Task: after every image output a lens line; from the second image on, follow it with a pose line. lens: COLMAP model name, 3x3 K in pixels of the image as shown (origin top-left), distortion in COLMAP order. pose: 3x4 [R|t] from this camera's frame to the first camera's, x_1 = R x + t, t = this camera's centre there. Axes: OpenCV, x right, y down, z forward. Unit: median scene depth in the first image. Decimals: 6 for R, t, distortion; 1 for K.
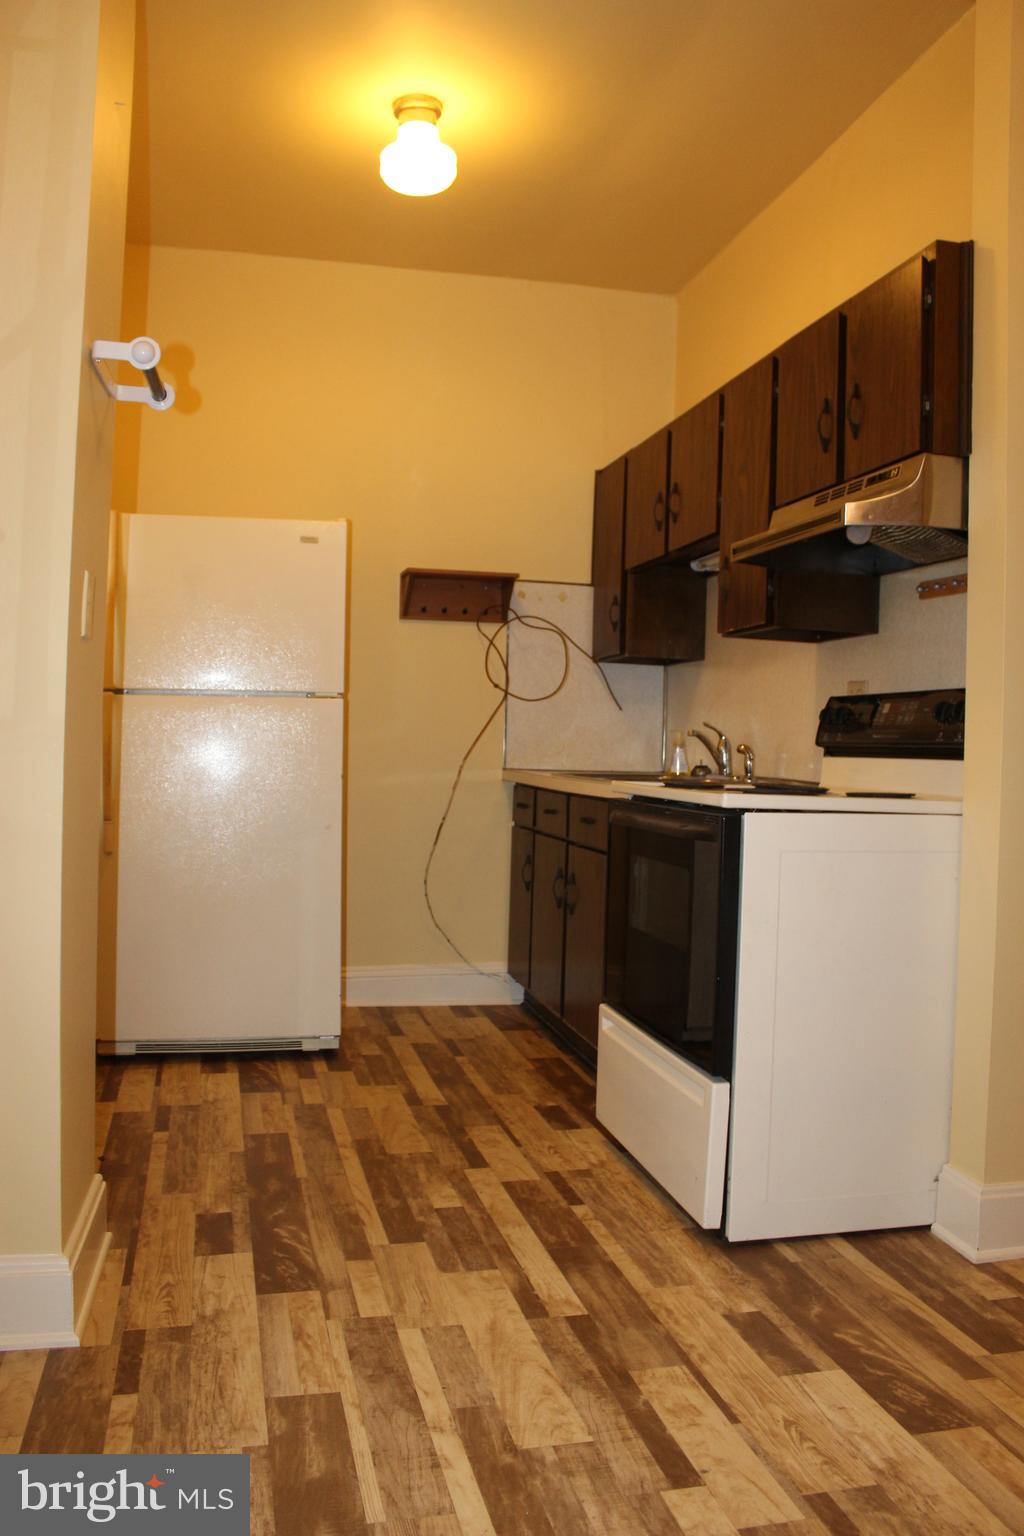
lens RADIAL K [[1308.7, 0, 512.0], [0, 1308.7, 768.0], [0, 0, 1]] dist [0.000098, 0.008330]
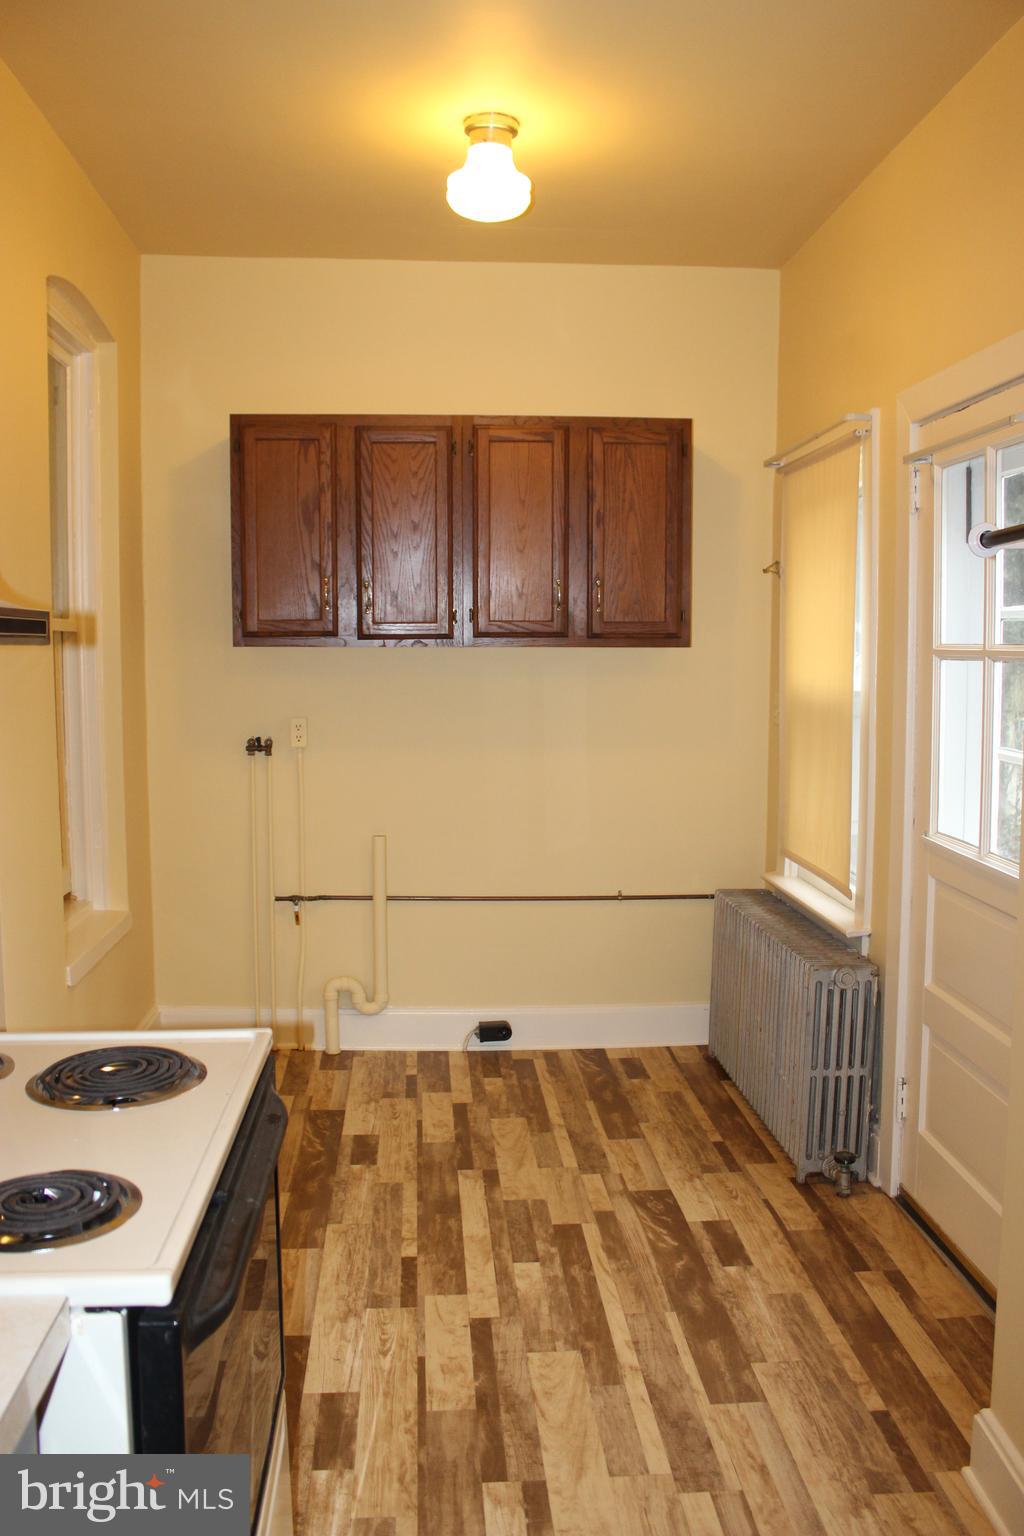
lens RADIAL K [[1308.7, 0, 512.0], [0, 1308.7, 768.0], [0, 0, 1]] dist [0.000098, 0.008330]
pose [[-0.987567, -0.040679, 0.151844, -0.109134], [-0.023697, 0.993424, 0.112018, -0.279214], [-0.155402, 0.107027, -0.982036, 2.225455]]
